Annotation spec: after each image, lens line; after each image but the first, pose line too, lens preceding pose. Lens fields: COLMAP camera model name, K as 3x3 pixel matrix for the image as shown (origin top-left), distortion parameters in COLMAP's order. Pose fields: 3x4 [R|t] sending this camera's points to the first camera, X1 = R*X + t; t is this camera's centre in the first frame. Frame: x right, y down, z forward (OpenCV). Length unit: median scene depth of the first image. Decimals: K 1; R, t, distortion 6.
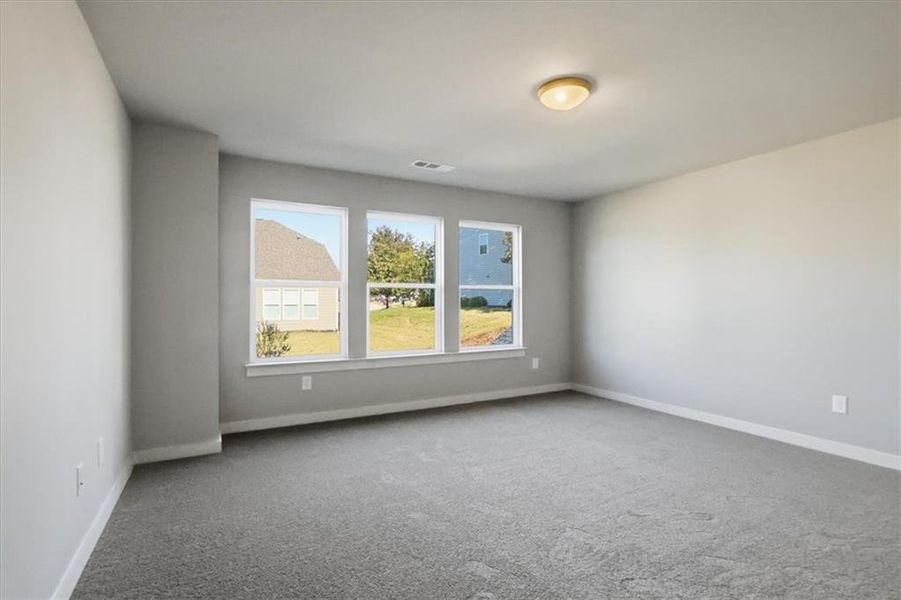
lens RADIAL K [[453.7, 0, 450.5], [0, 453.7, 300.0], [0, 0, 1]] dist [-0.003509, -0.000099]
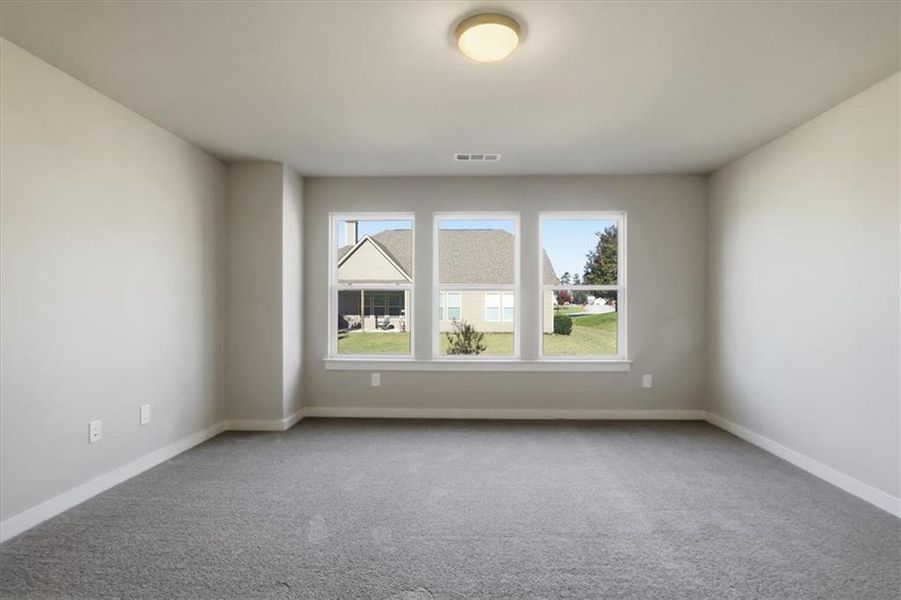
lens RADIAL K [[439.5, 0, 450.9], [0, 439.5, 313.5], [0, 0, 1]] dist [-0.001653, 0.000131]
pose [[0.855229, 0.010575, -0.518142, 0.299680], [0.001632, 0.999732, 0.023098, 0.001284], [0.518247, -0.020600, 0.854983, 0.160990]]
